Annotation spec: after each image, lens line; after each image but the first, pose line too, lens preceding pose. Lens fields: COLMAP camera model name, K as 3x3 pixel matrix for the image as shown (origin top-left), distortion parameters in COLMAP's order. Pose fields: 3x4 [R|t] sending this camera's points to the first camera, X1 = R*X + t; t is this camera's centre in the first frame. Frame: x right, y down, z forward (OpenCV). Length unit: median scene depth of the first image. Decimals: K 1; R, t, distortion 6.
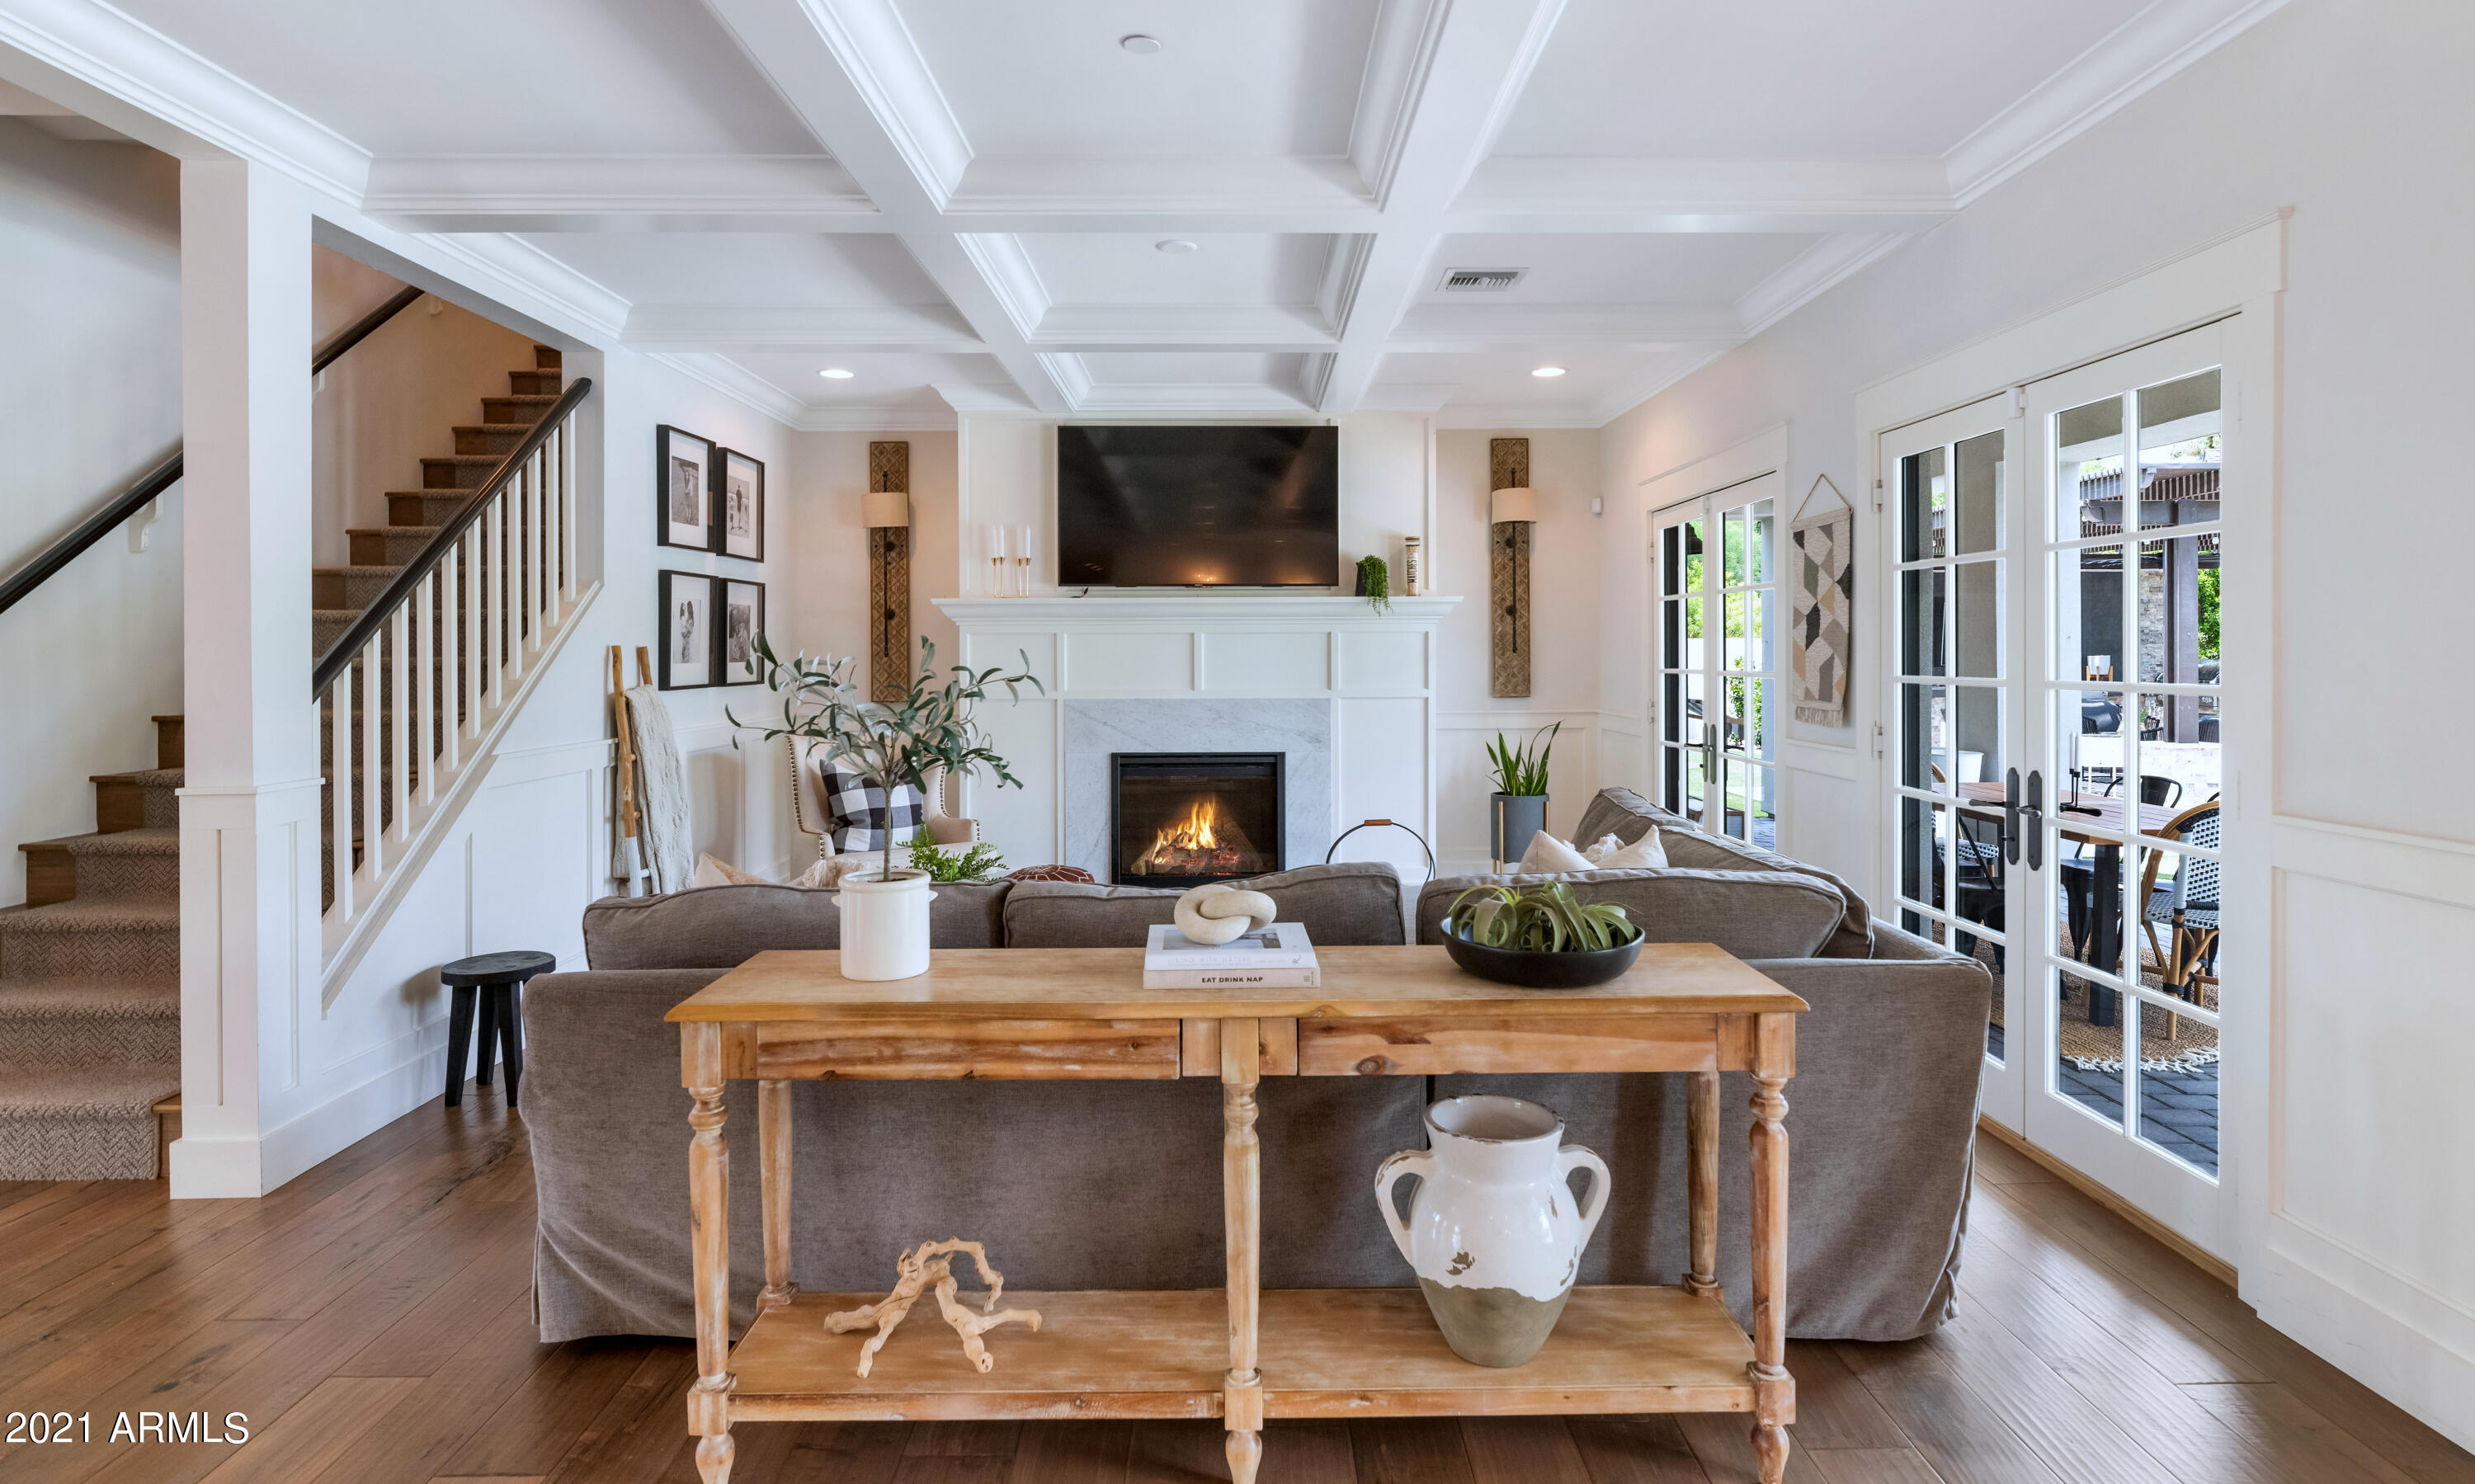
lens RADIAL K [[1289.5, 0, 1242.1], [0, 1289.5, 658.0], [0, 0, 1]] dist [-0.001723, -0.000182]
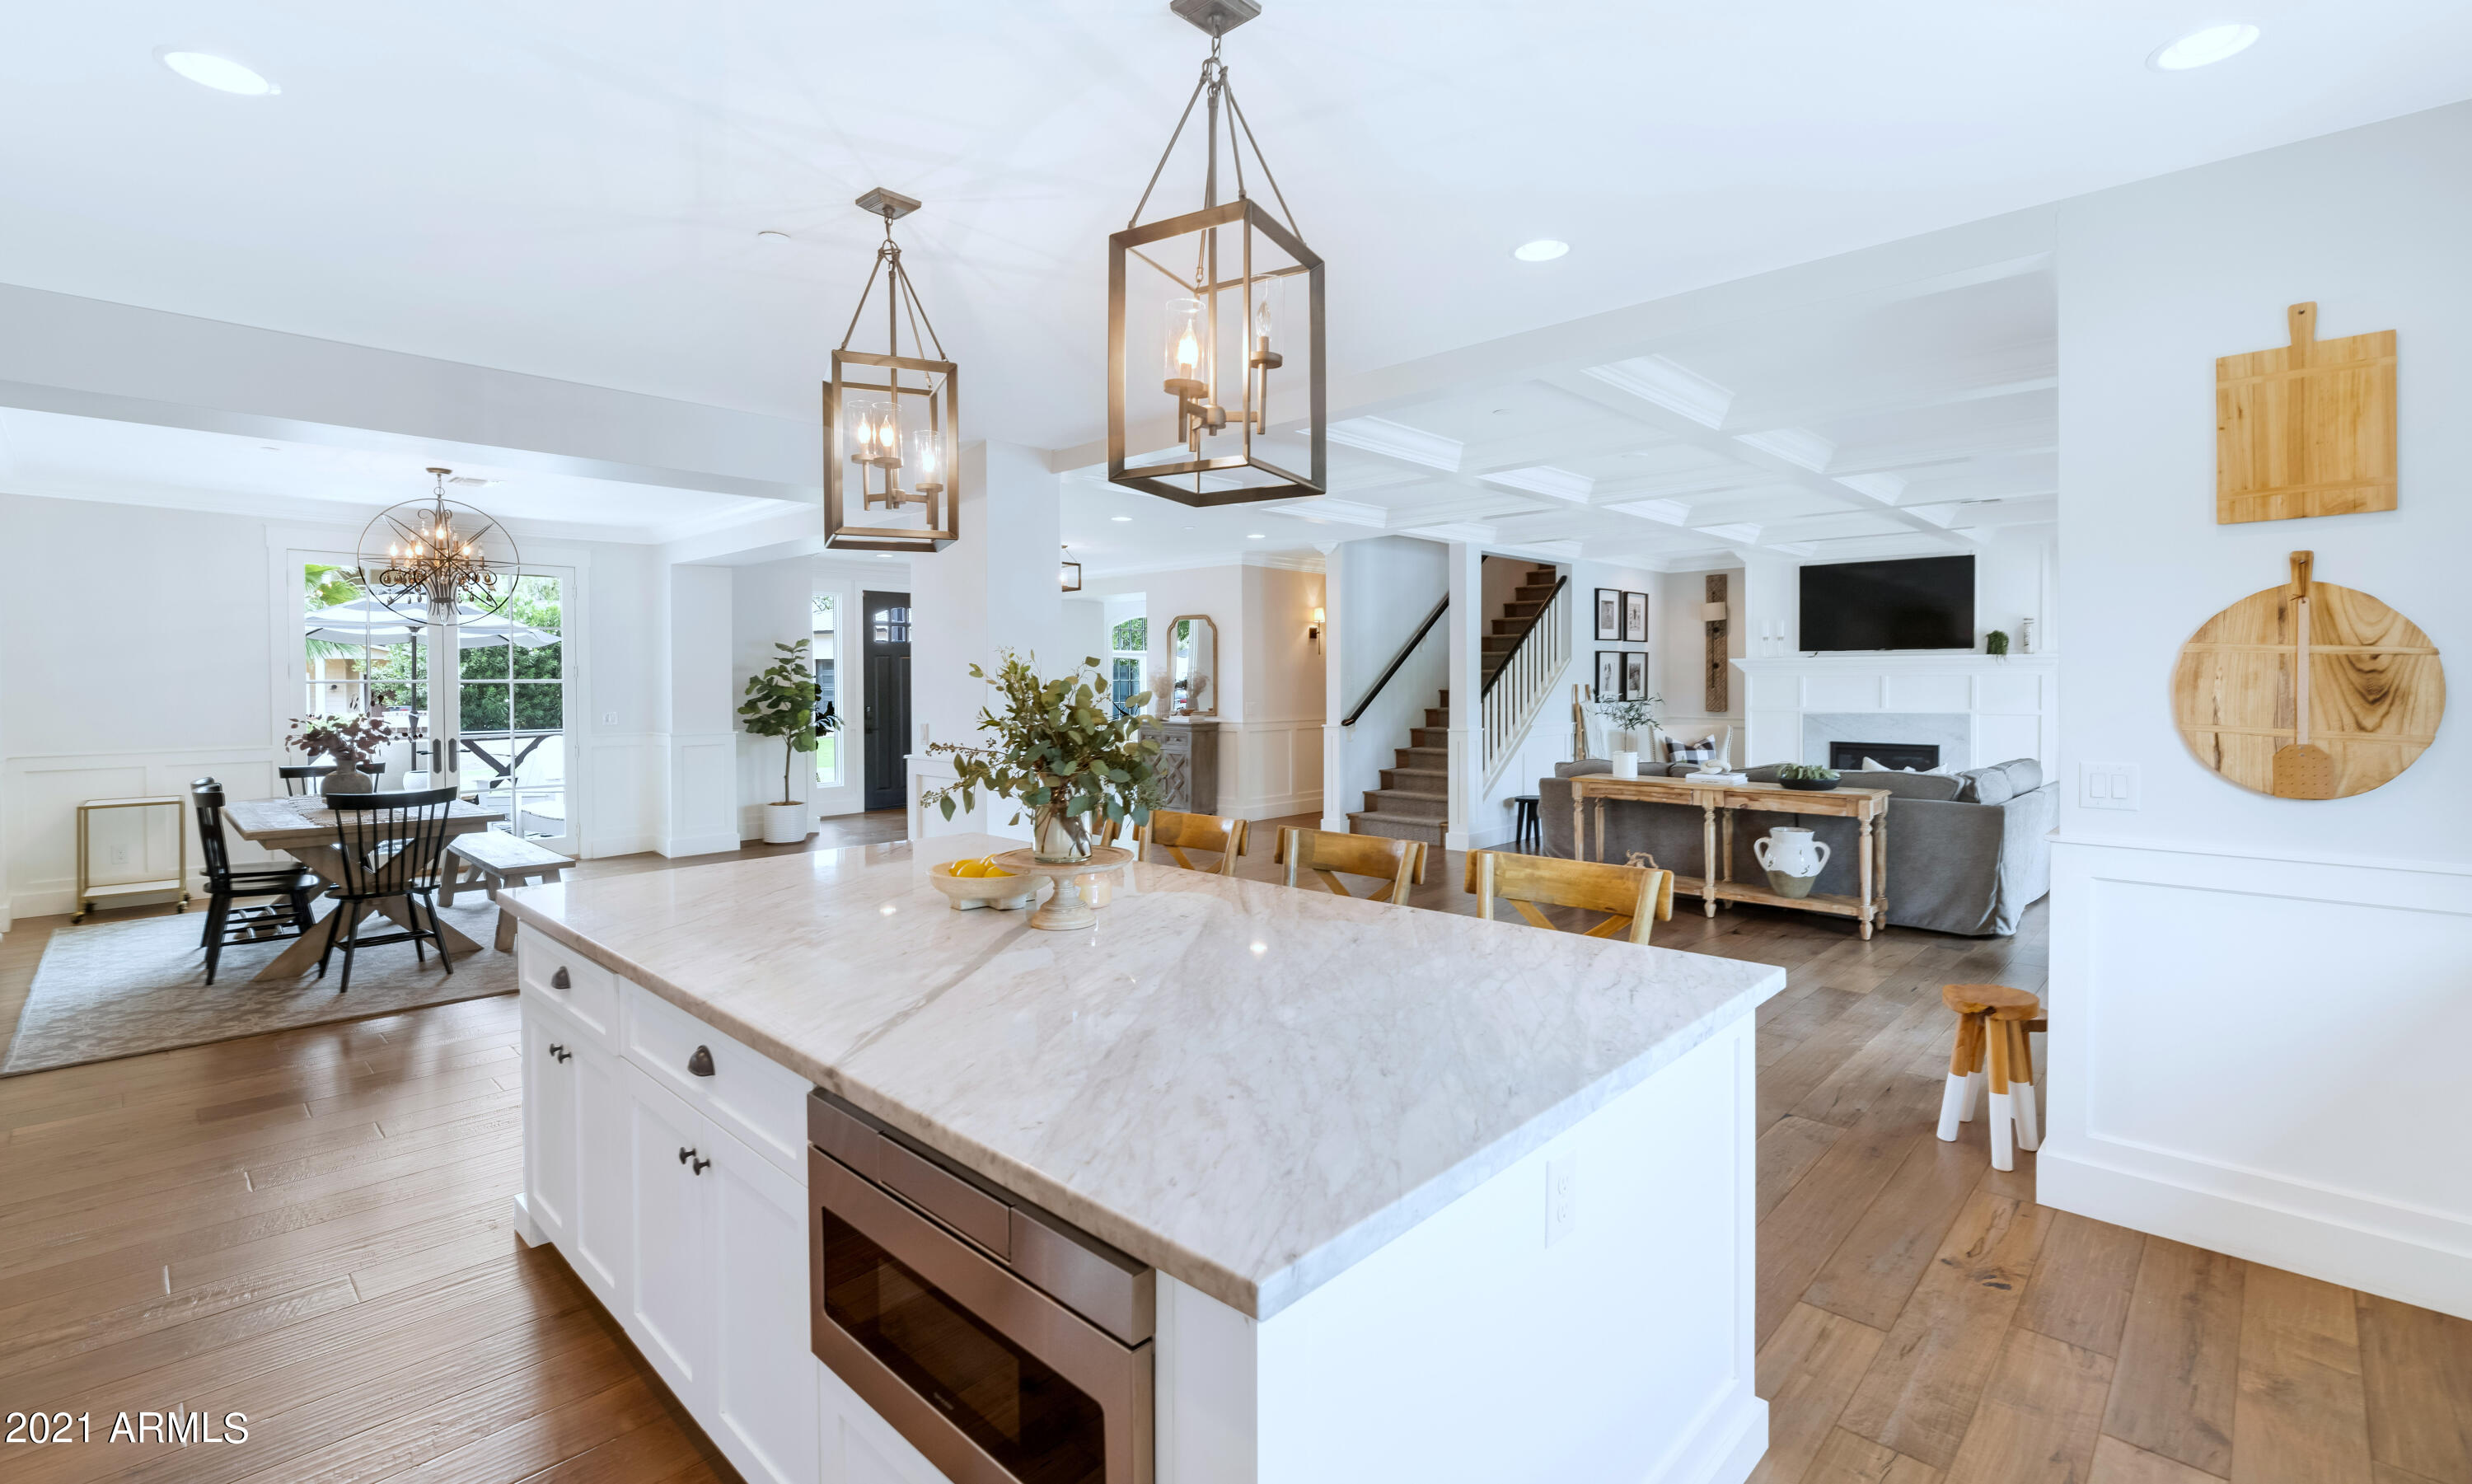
lens RADIAL K [[1094.8, 0, 1262.3], [0, 1094.8, 681.9], [0, 0, 1]] dist [-0.000993, -0.000103]
pose [[0.720574, 0.002885, -0.693372, 0.487310], [-0.002035, 0.999996, 0.002046, -0.015727], [0.693375, -0.000063, 0.720577, -0.842790]]
